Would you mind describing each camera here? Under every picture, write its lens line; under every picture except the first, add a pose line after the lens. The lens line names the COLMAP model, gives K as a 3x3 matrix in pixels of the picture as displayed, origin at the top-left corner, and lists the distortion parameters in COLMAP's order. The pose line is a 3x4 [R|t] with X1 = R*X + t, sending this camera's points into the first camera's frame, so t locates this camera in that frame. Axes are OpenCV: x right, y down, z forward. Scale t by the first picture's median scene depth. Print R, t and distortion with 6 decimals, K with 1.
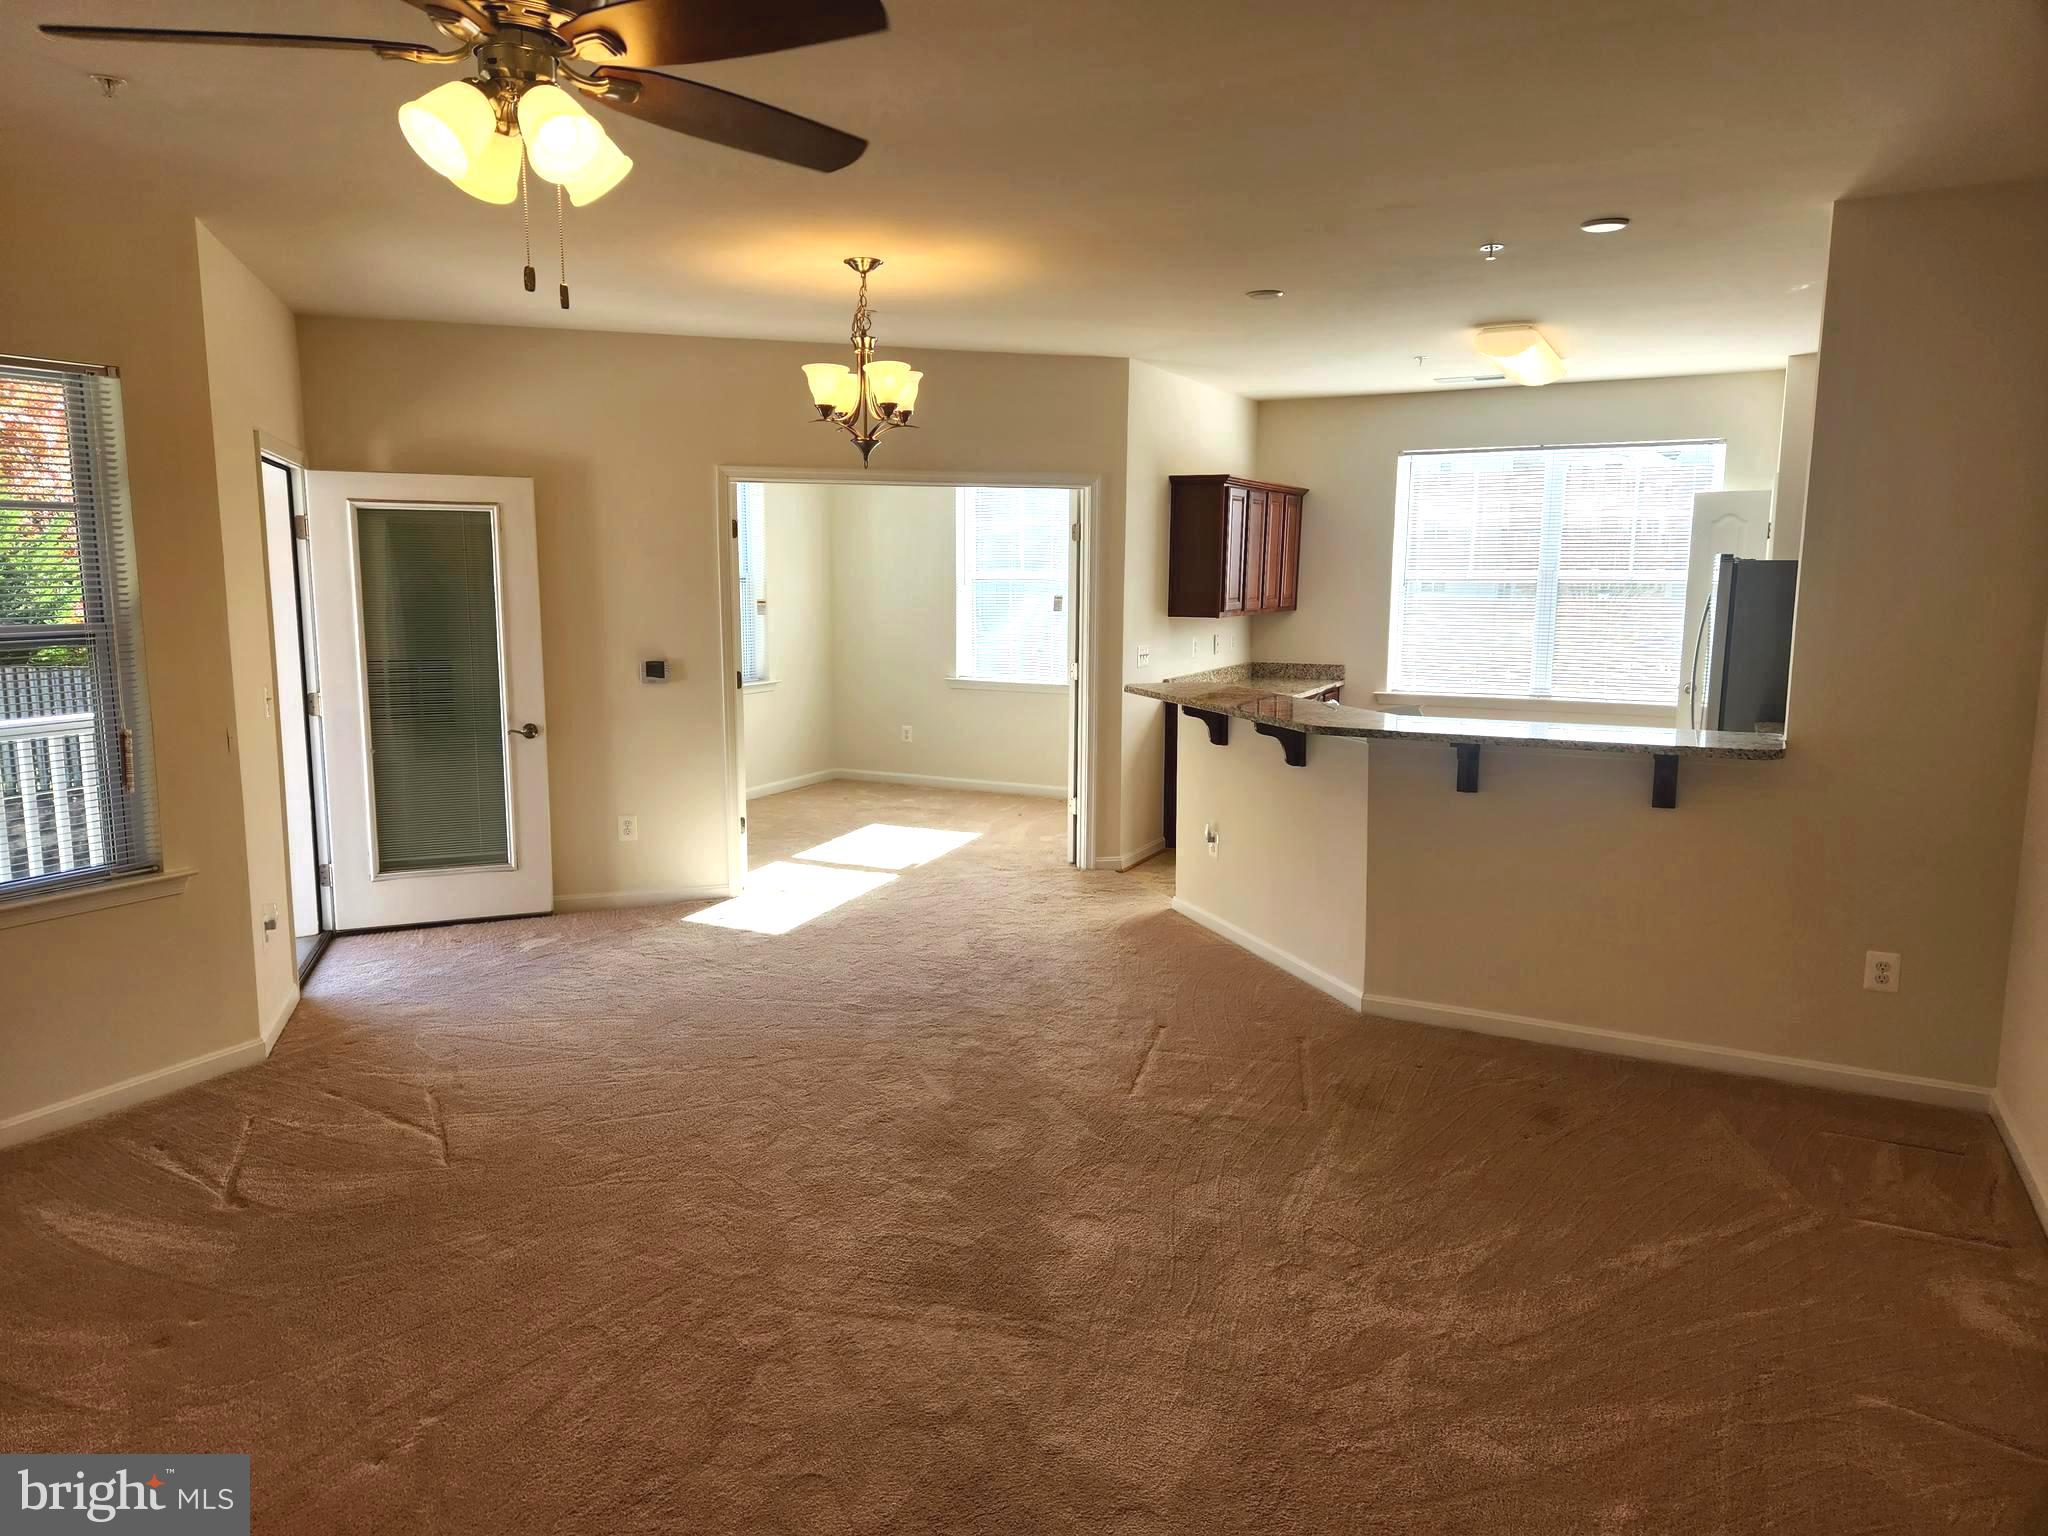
lens RADIAL K [[1366.9, 0, 998.2], [0, 1366.9, 761.1], [0, 0, 1]] dist [0.077059, -0.062634]
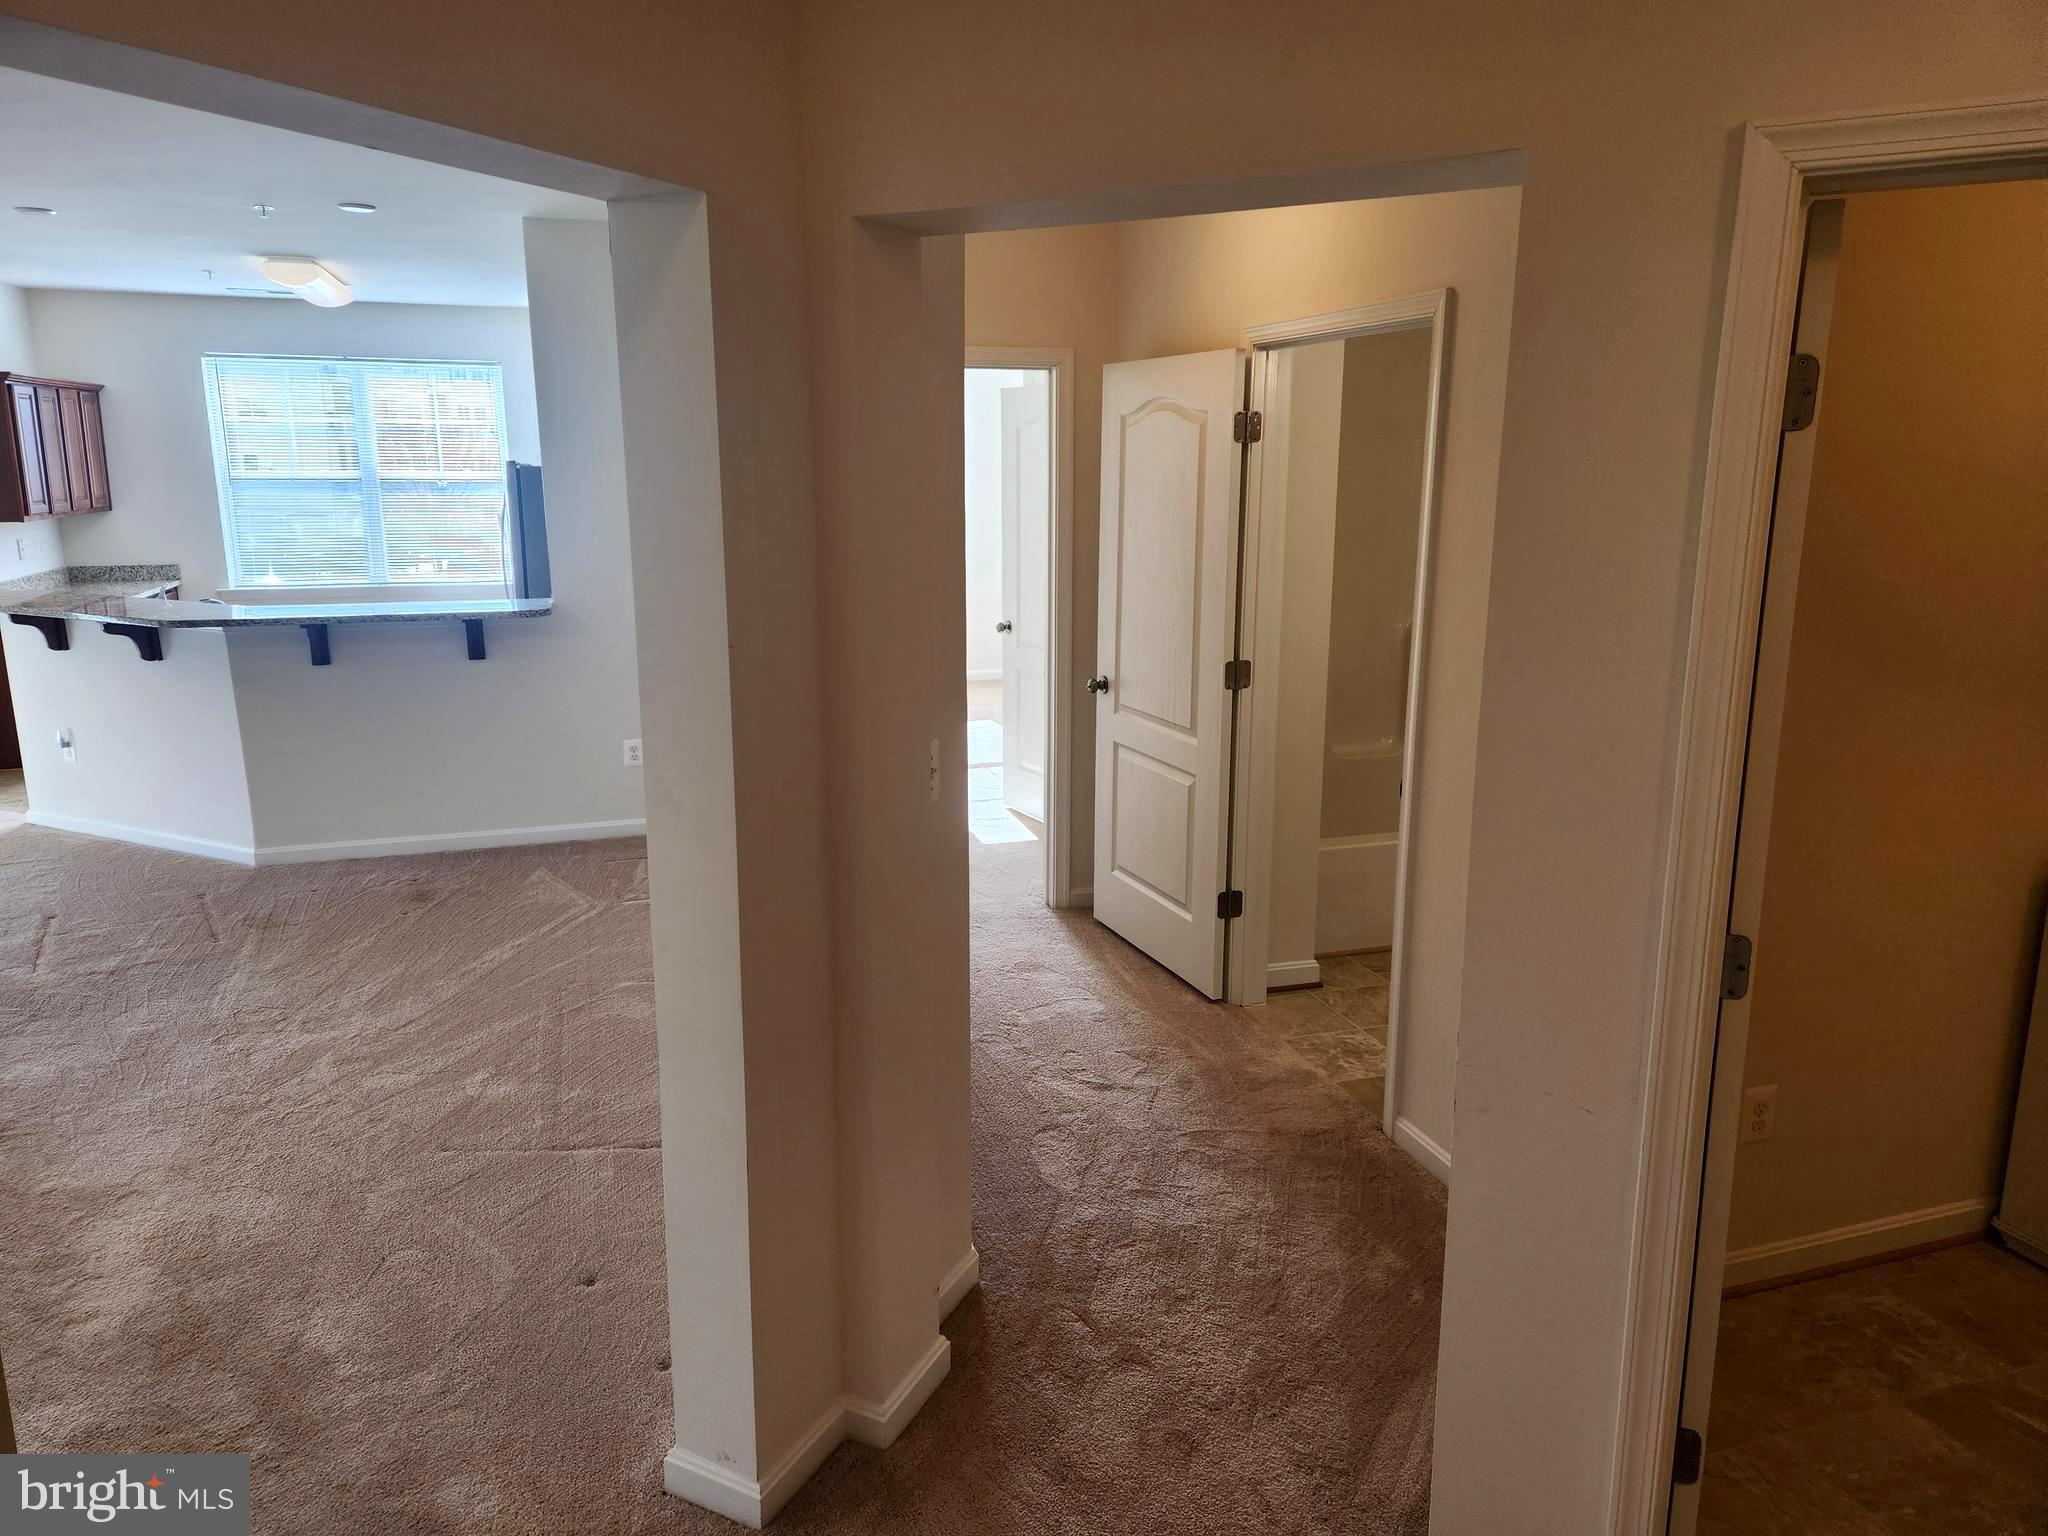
lens RADIAL K [[1366.9, 0, 1020.0], [0, 1366.9, 745.7], [0, 0, 1]] dist [0.077059, -0.062634]
pose [[0.700553, -0.151686, 0.697293, -0.098547], [0.102412, 0.988403, 0.112123, 0.019887], [-0.706214, -0.007137, 0.707963, -0.320781]]
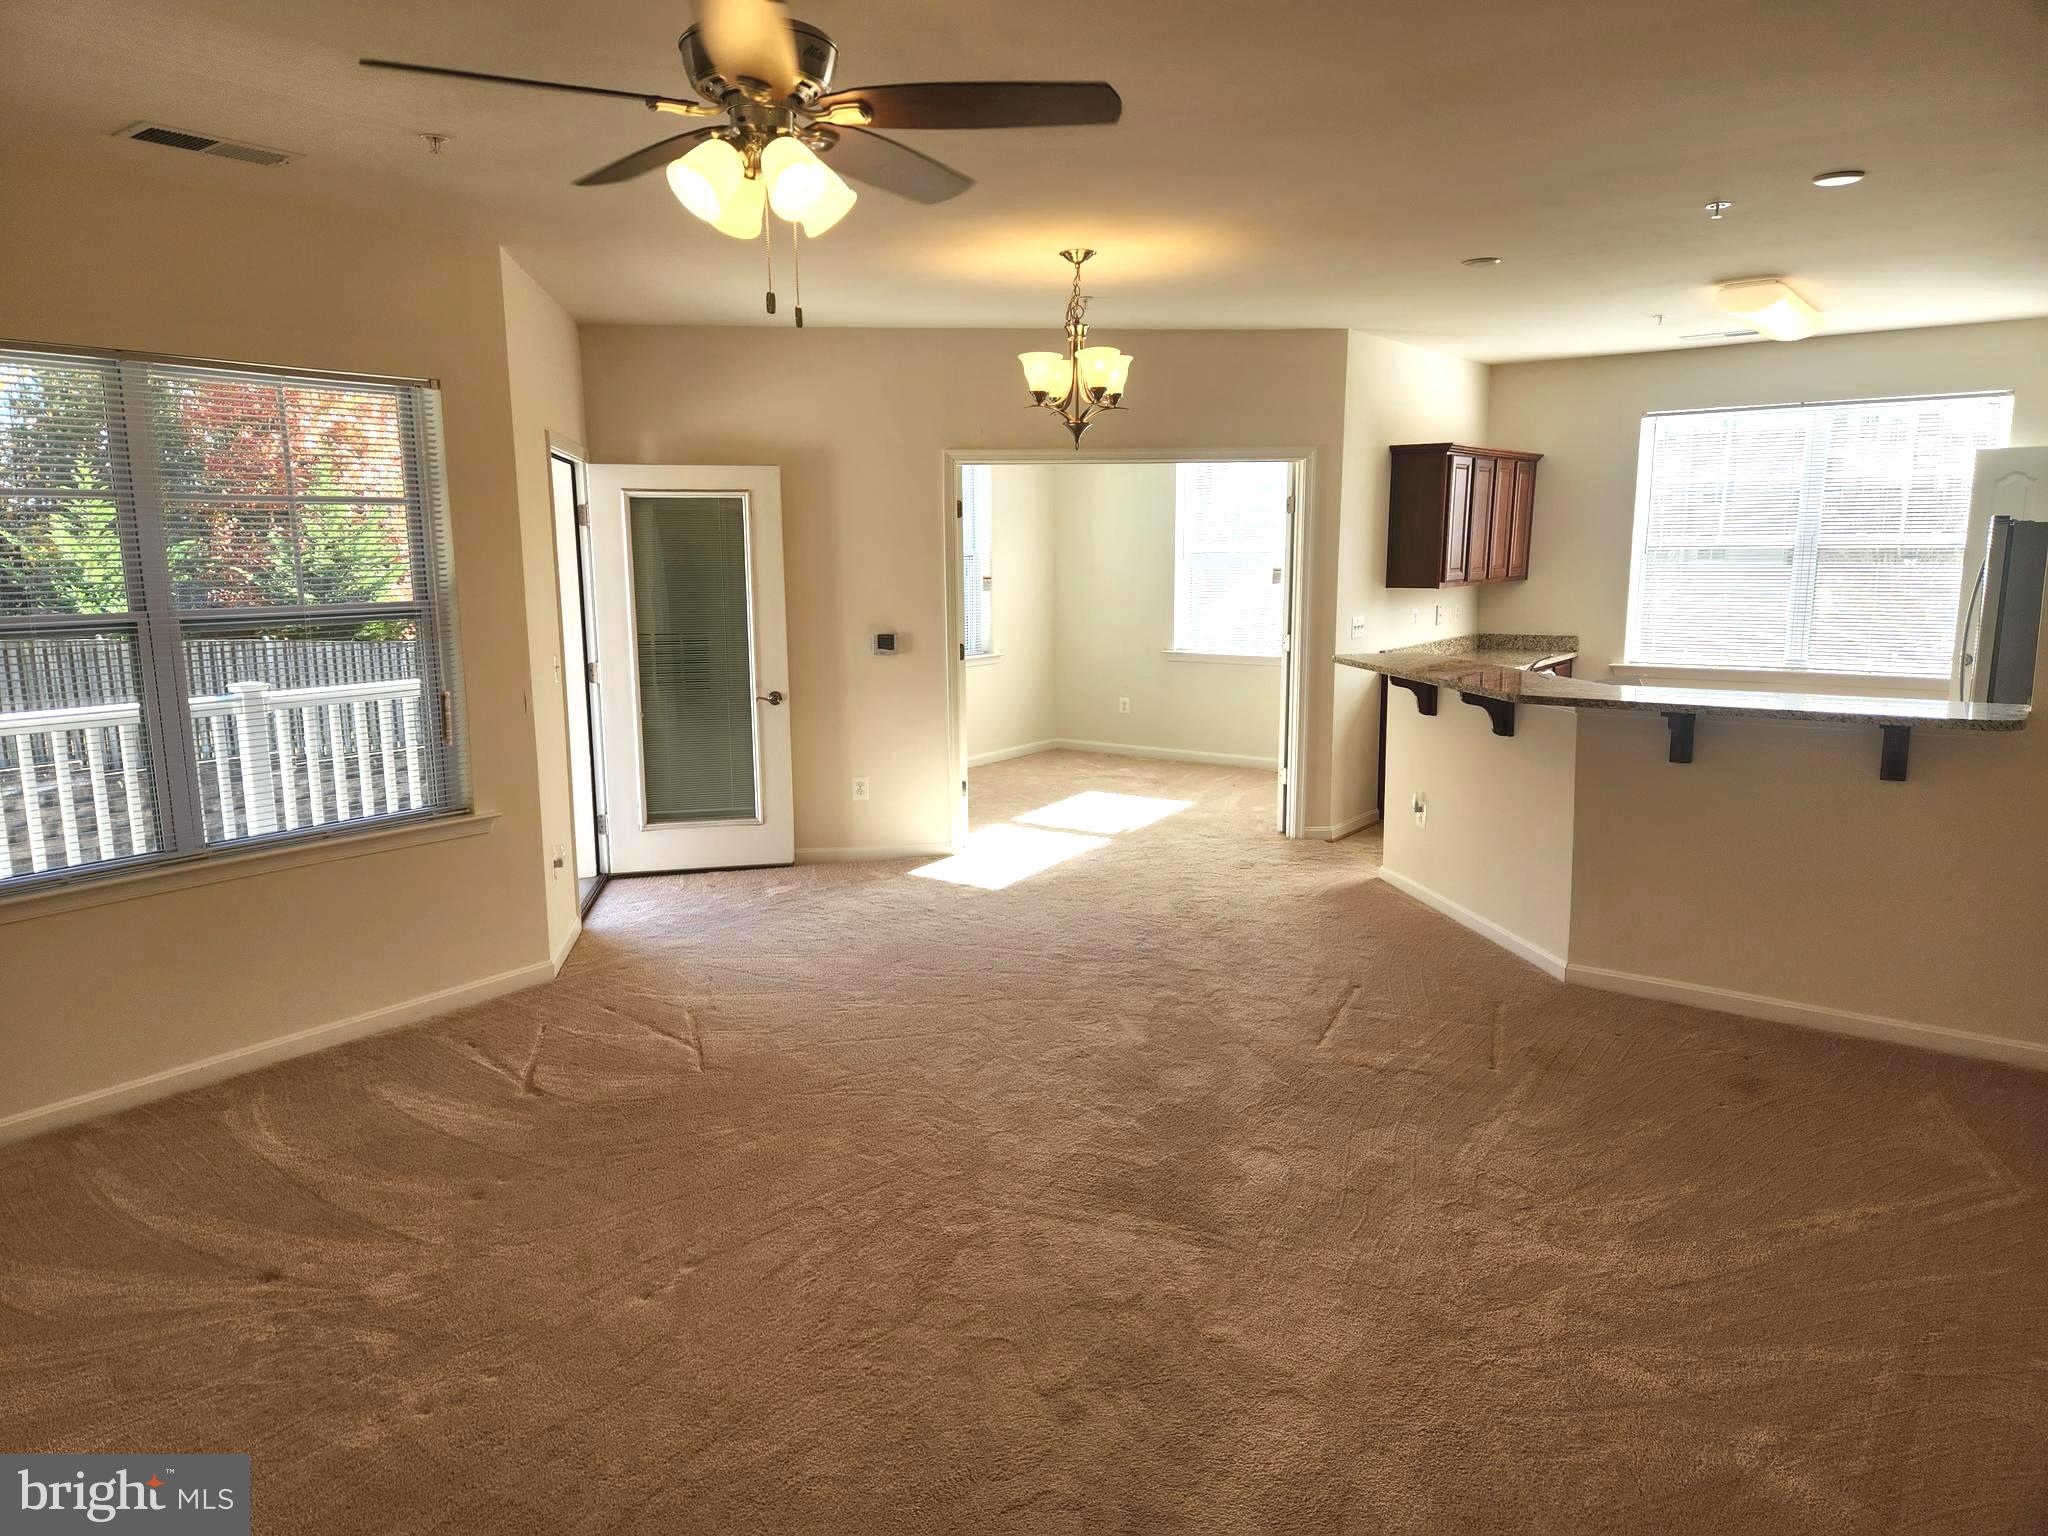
lens RADIAL K [[1366.9, 0, 1000.5], [0, 1366.9, 768.8], [0, 0, 1]] dist [0.077059, -0.062634]
pose [[0.985945, 0.014575, -0.166430, 0.027585], [-0.010689, 0.999649, 0.024222, 0.008562], [0.166725, -0.022102, 0.985756, -0.065136]]
